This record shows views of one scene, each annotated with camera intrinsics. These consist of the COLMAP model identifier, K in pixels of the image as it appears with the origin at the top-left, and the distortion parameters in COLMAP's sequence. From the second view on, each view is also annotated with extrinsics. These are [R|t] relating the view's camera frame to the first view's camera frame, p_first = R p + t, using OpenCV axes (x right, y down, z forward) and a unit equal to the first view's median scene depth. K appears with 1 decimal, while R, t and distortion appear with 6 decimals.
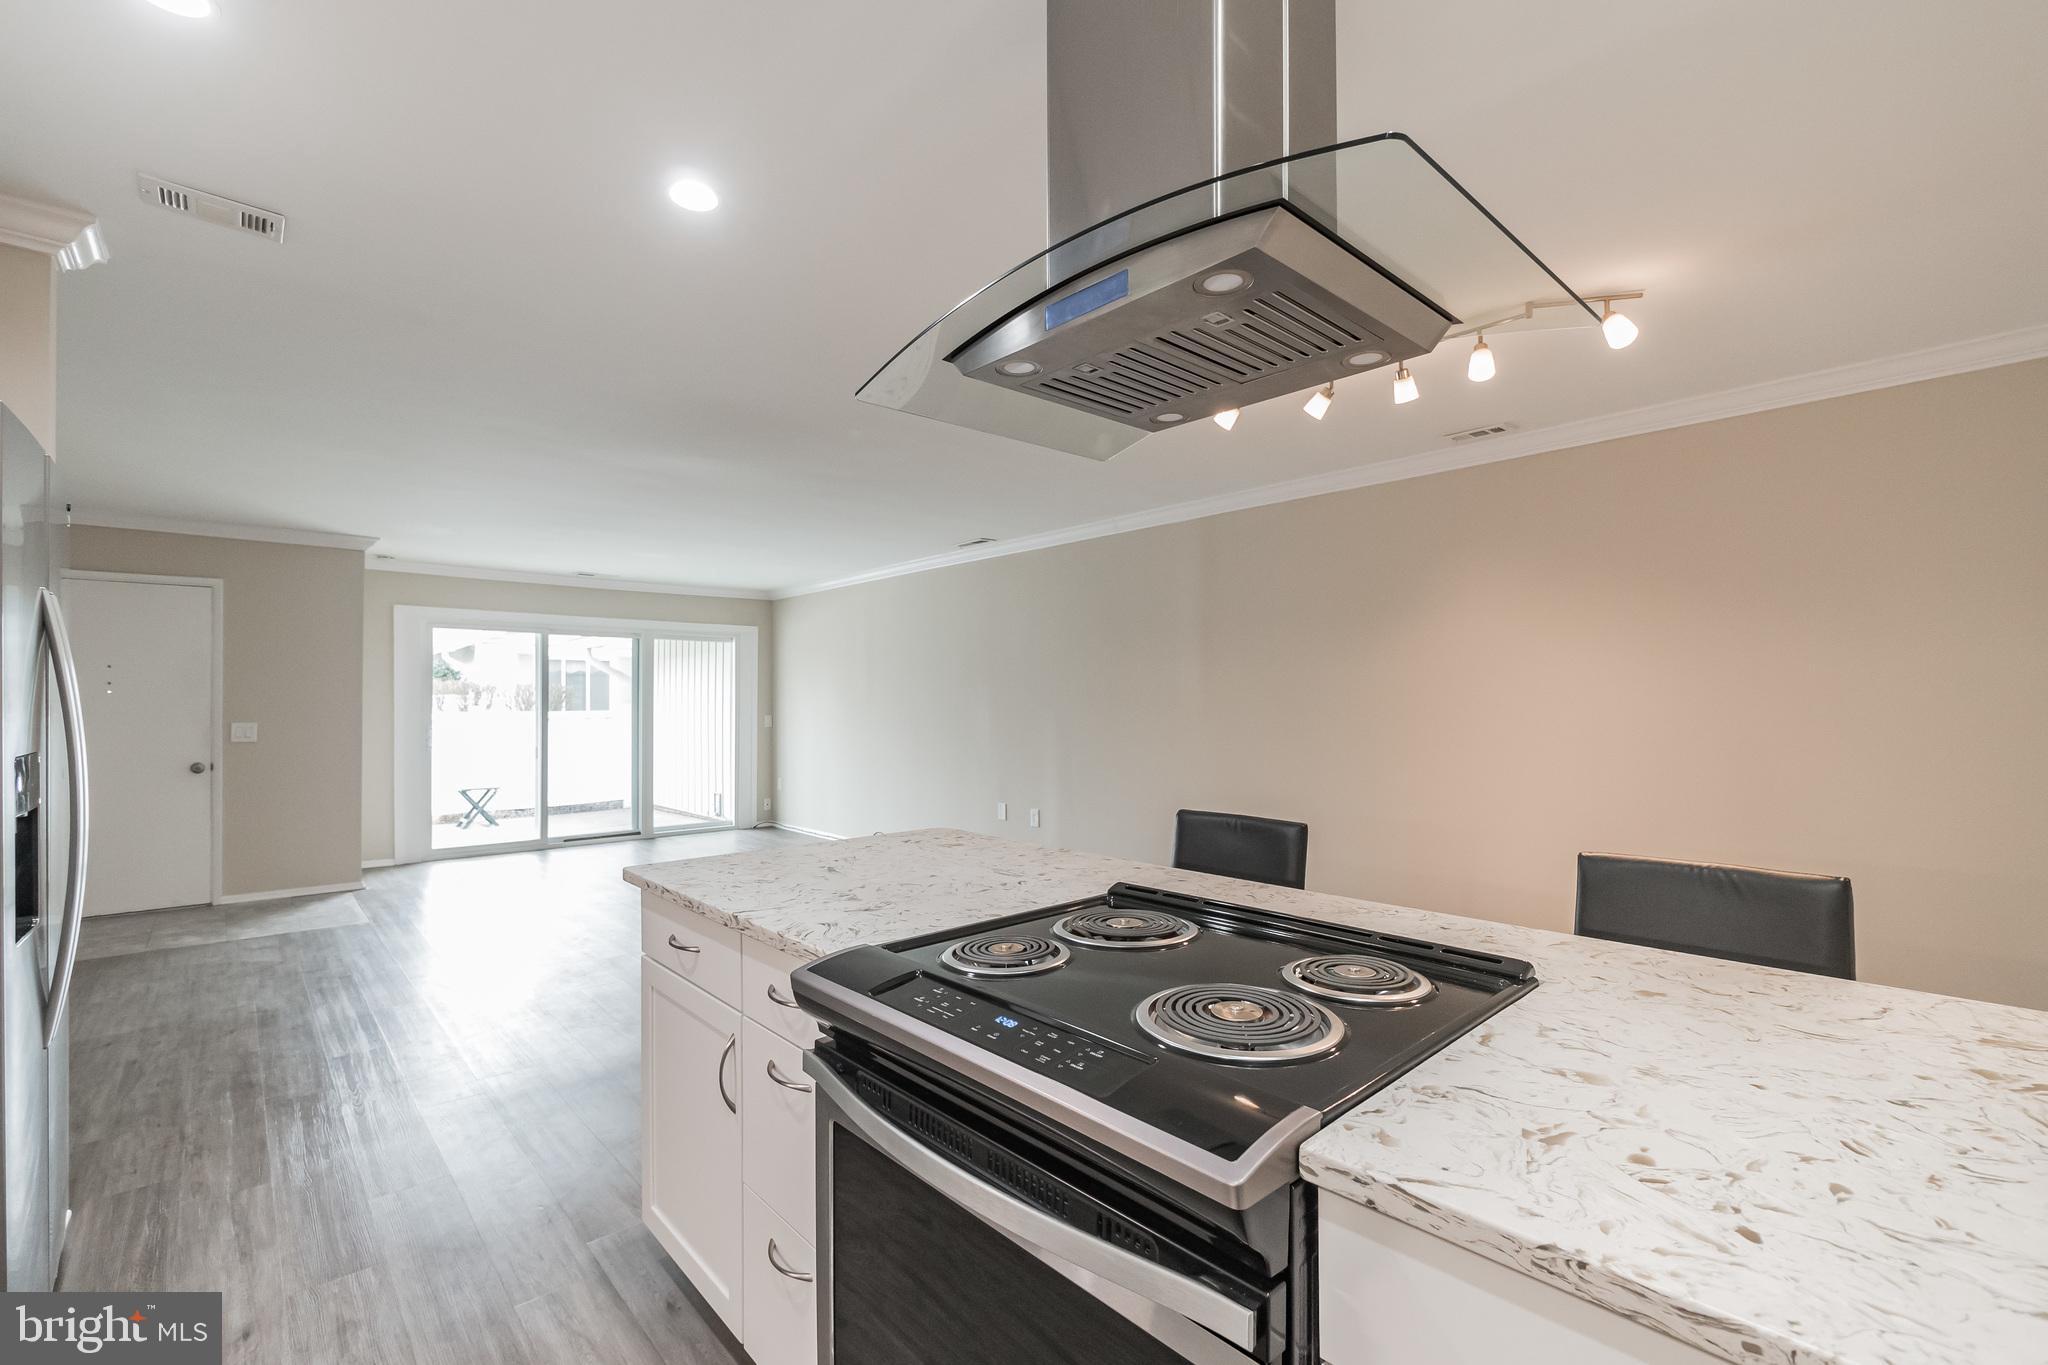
lens RADIAL K [[871.0, 0, 1025.5], [0, 871.0, 700.2], [0, 0, 1]] dist [-0.009613, 0.002599]
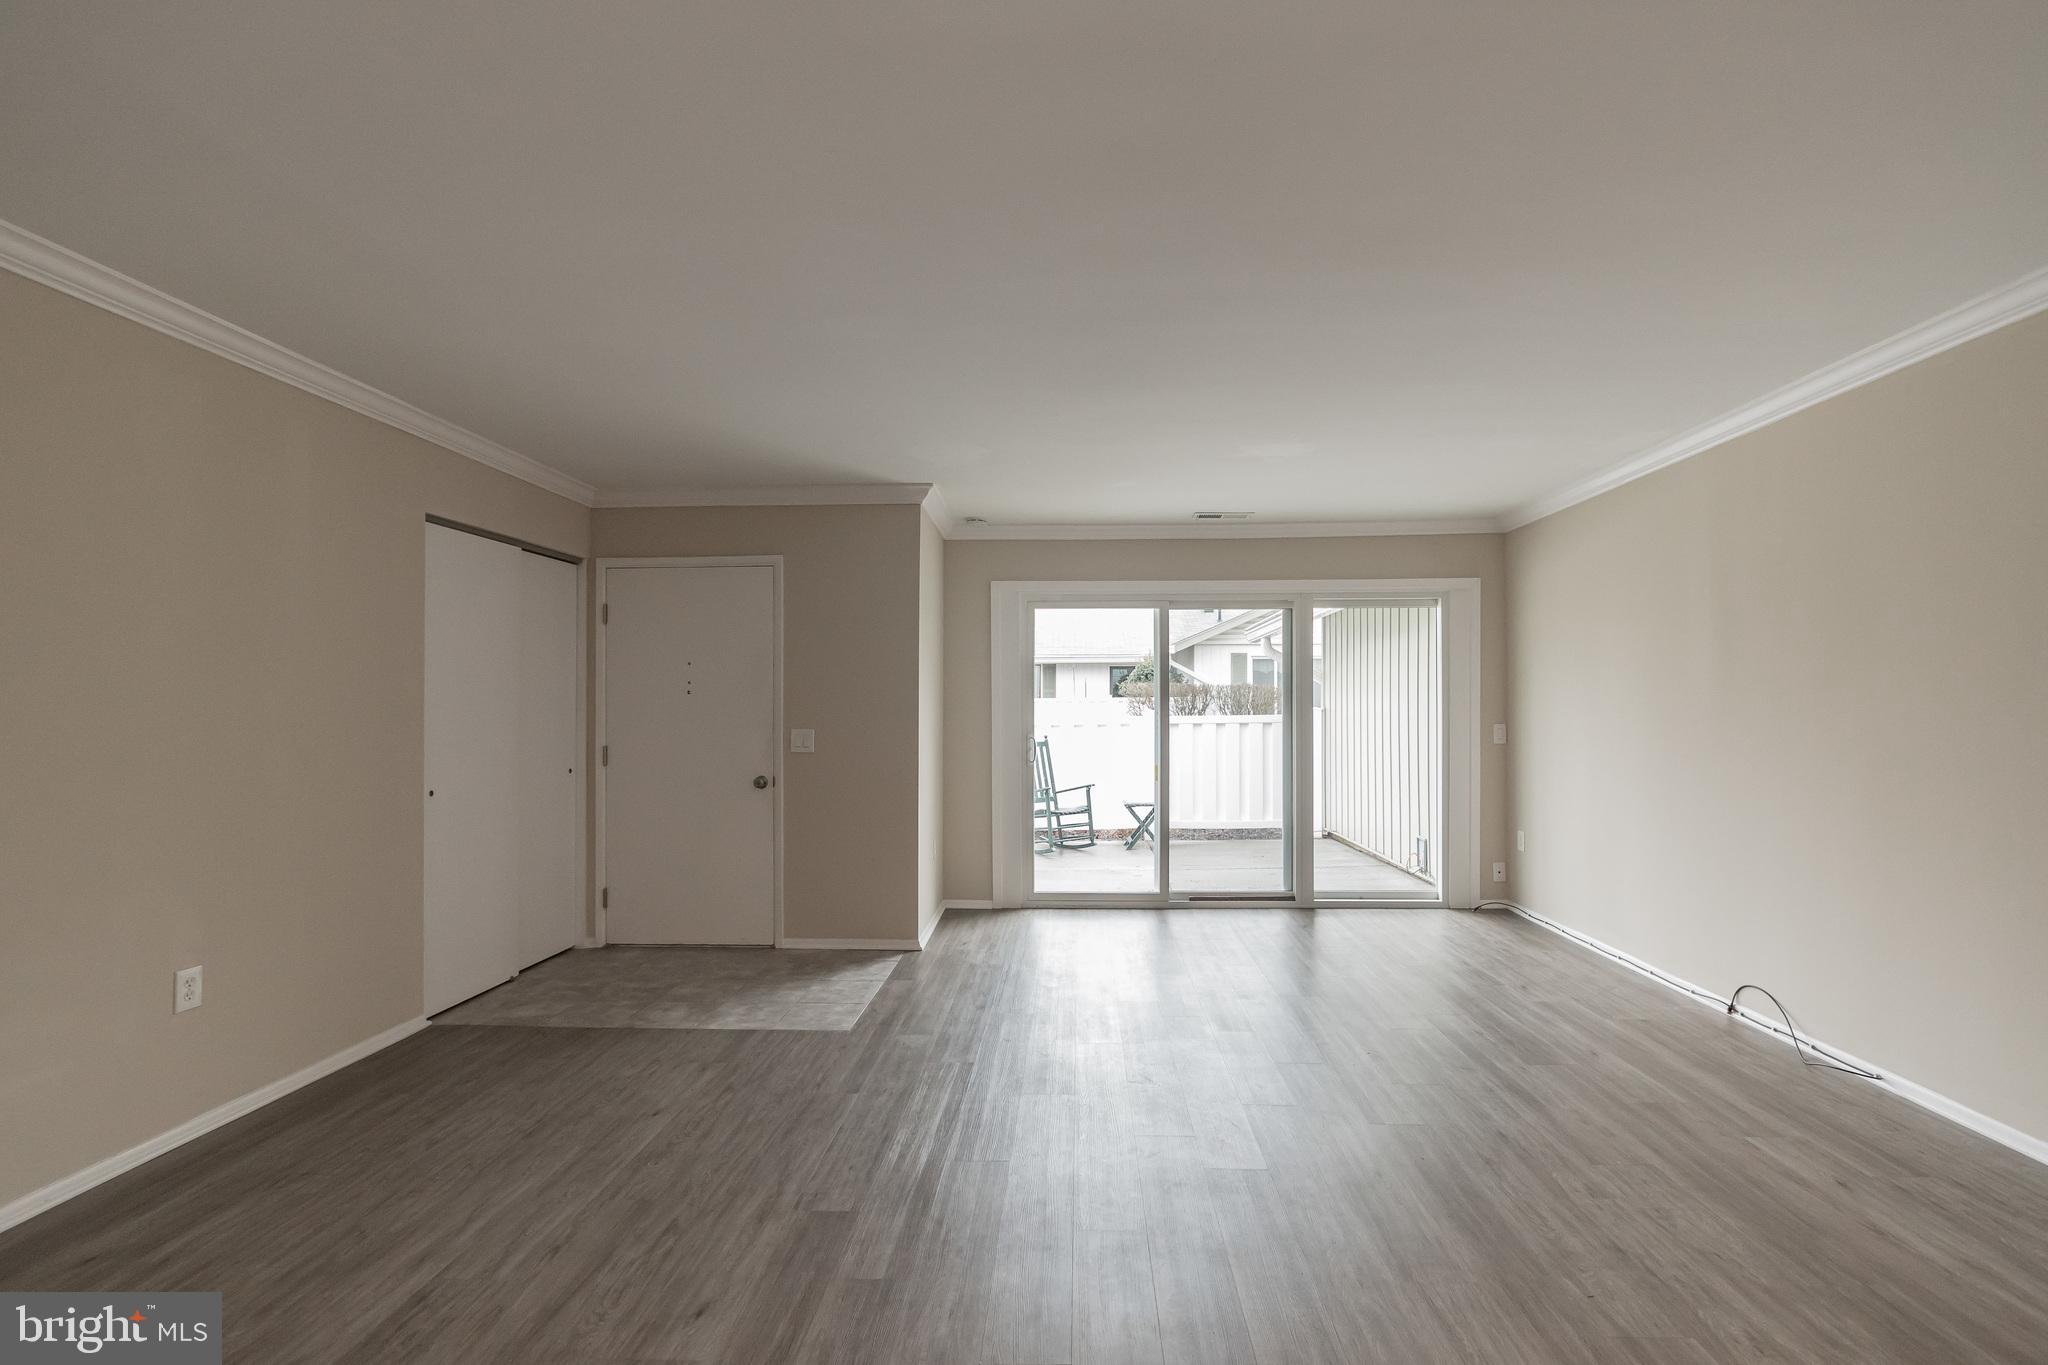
lens RADIAL K [[871.0, 0, 1053.4], [0, 871.0, 697.1], [0, 0, 1]] dist [-0.009613, 0.002599]
pose [[0.720292, -0.008372, -0.693620, -0.116429], [0.004117, 0.999961, -0.007795, 0.002476], [0.693659, 0.002759, 0.720299, 0.407398]]
